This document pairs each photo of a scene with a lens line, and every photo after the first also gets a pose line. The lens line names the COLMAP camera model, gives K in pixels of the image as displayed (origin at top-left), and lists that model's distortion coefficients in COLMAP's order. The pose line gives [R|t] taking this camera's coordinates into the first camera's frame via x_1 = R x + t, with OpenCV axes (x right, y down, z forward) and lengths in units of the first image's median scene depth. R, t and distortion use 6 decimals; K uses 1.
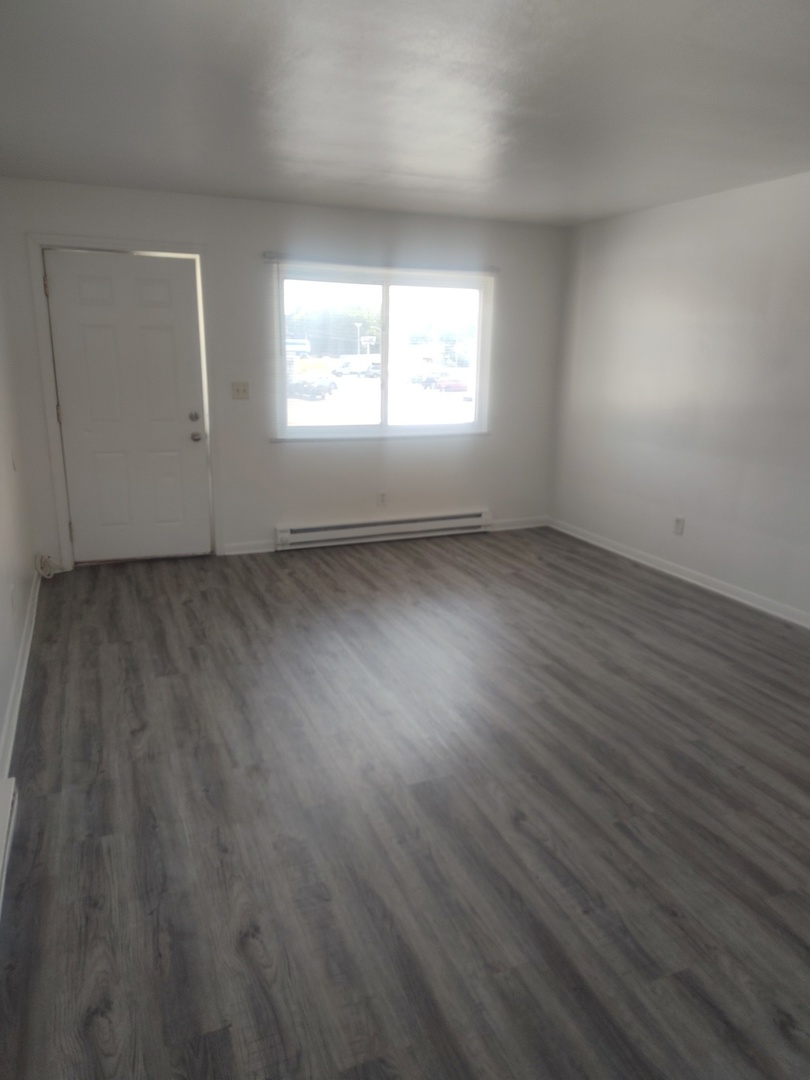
lens RADIAL K [[733.7, 0, 395.2], [0, 733.7, 533.7], [0, 0, 1]] dist [0.040516, -0.046650]
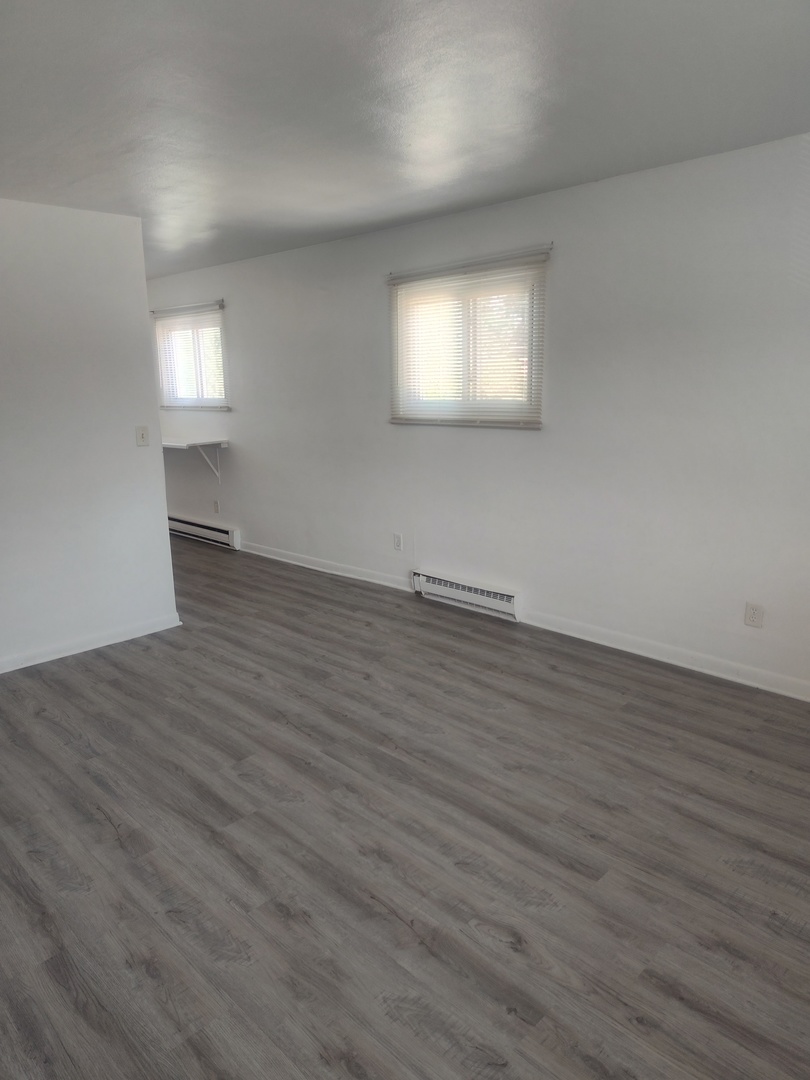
lens RADIAL K [[733.7, 0, 399.8], [0, 733.7, 535.8], [0, 0, 1]] dist [0.040516, -0.046650]
pose [[-0.926019, 0.088007, -0.367075, 0.273802], [-0.081177, 0.903261, 0.421344, -0.357292], [0.368646, 0.419970, -0.829292, 1.432763]]
